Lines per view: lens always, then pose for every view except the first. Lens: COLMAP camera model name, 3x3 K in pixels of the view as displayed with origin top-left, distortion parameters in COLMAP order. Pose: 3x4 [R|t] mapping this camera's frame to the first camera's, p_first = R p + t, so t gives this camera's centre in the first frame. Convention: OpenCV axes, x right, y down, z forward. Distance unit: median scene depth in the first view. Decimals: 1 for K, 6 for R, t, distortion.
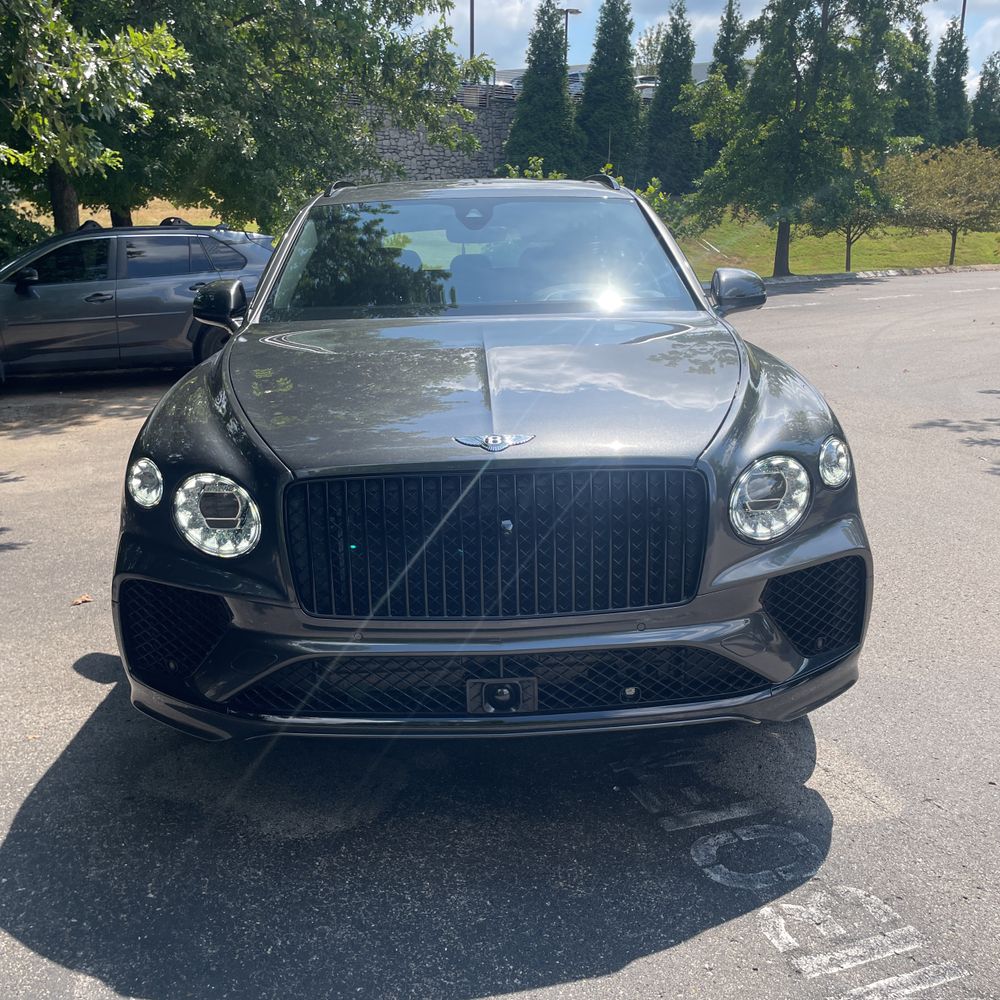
lens RADIAL K [[1006.1, 0, 478.7], [0, 1006.1, 503.1], [0, 0, 1]] dist [0.101111, -0.121089]
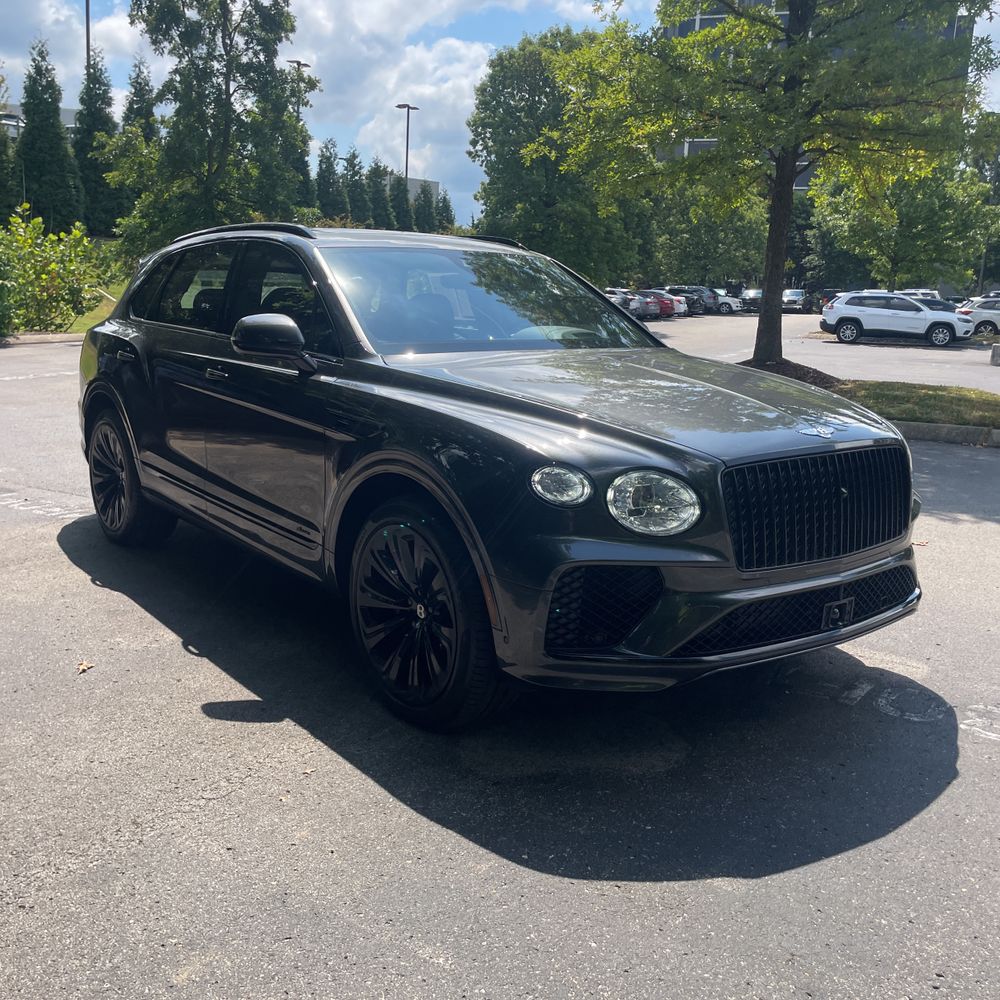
lens RADIAL K [[1001.0, 0, 489.8], [0, 1001.0, 501.0], [0, 0, 1]] dist [0.100515, -0.117217]
pose [[0.796244, -0.089212, 0.598361, -0.219249], [0.119384, 0.992789, -0.010846, -0.000310], [-0.593079, 0.080071, 0.801153, 0.029754]]
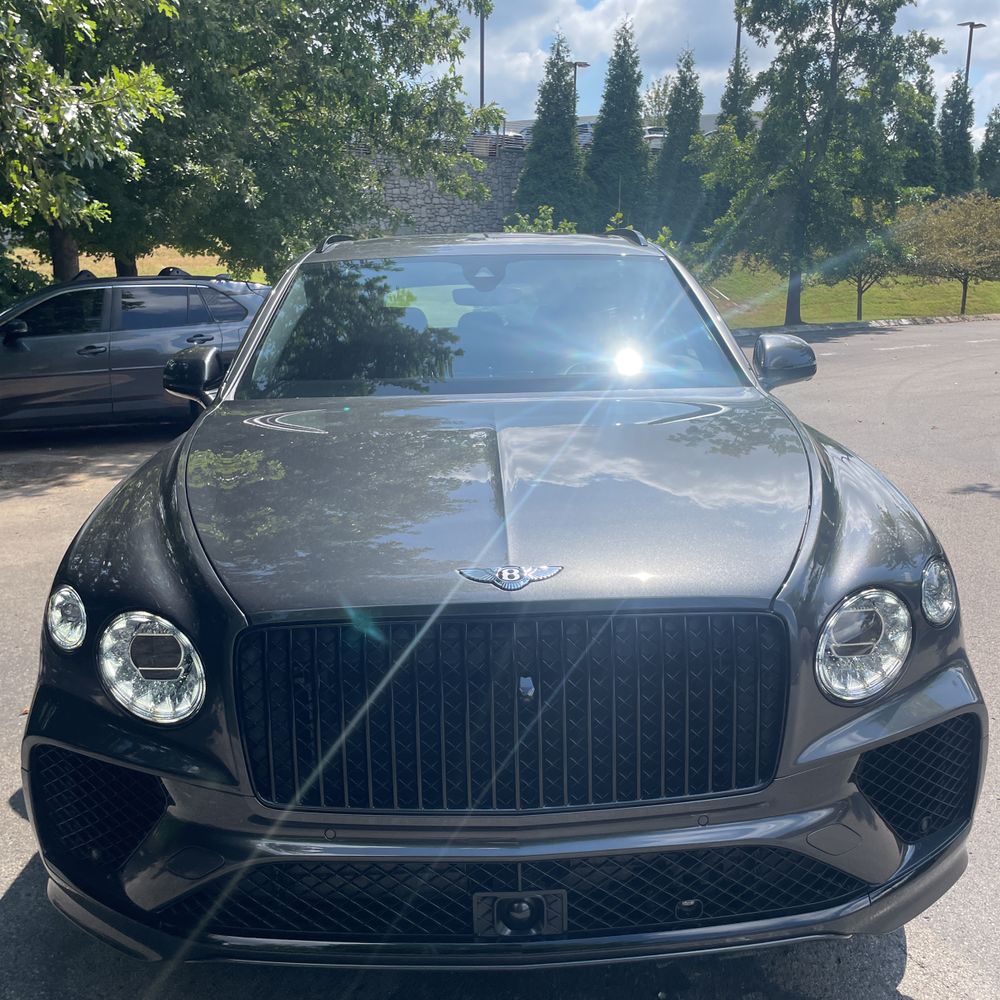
lens RADIAL K [[1001.0, 0, 489.8], [0, 1001.0, 501.0], [0, 0, 1]] dist [0.100515, -0.117217]
pose [[0.999995, 0.002440, 0.002247, -0.000370], [-0.002341, 0.999084, -0.042738, -0.015870], [-0.002349, 0.042733, 0.999084, 0.042595]]
